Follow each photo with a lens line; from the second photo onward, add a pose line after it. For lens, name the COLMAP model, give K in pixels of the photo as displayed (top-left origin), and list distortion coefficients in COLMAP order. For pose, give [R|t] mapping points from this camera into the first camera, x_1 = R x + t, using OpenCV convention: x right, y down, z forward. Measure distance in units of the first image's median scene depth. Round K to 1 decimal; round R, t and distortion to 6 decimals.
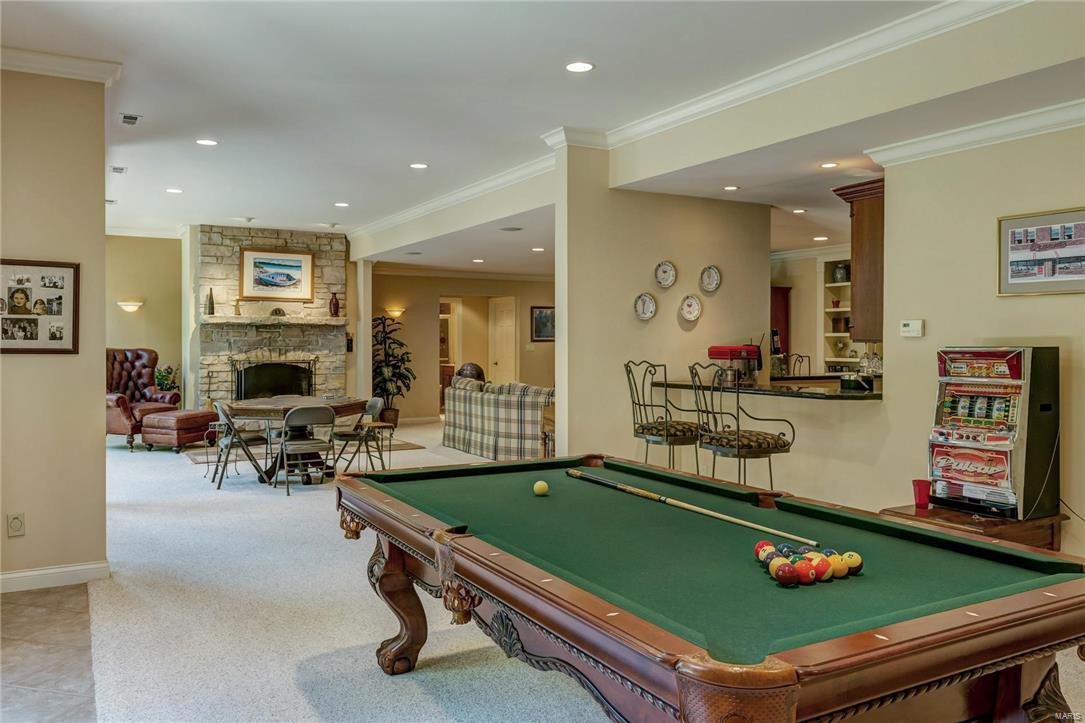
lens RADIAL K [[830.6, 0, 542.5], [0, 830.6, 359.1], [0, 0, 1]] dist [0.004941, 0.000378]
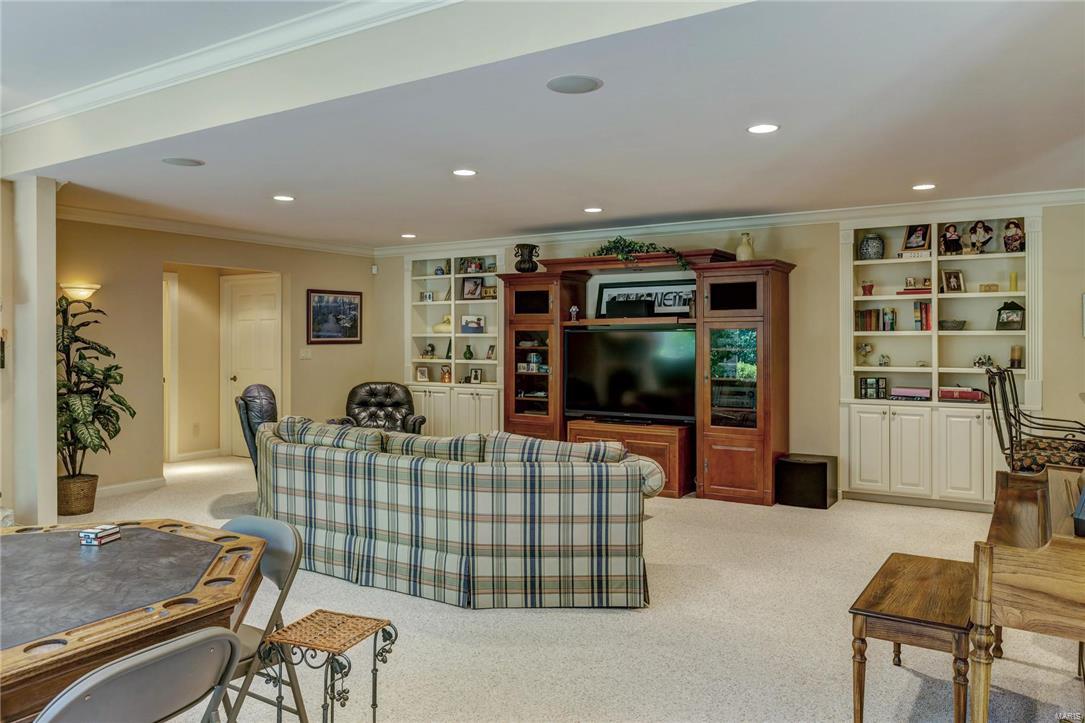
lens RADIAL K [[788.7, 0, 542.7], [0, 788.7, 353.2], [0, 0, 1]] dist [-0.012986, -0.002775]
pose [[0.879819, -0.009593, 0.475211, -0.177268], [0.012749, 0.999913, -0.003420, -0.012374], [-0.475137, 0.009067, 0.879865, 0.471856]]
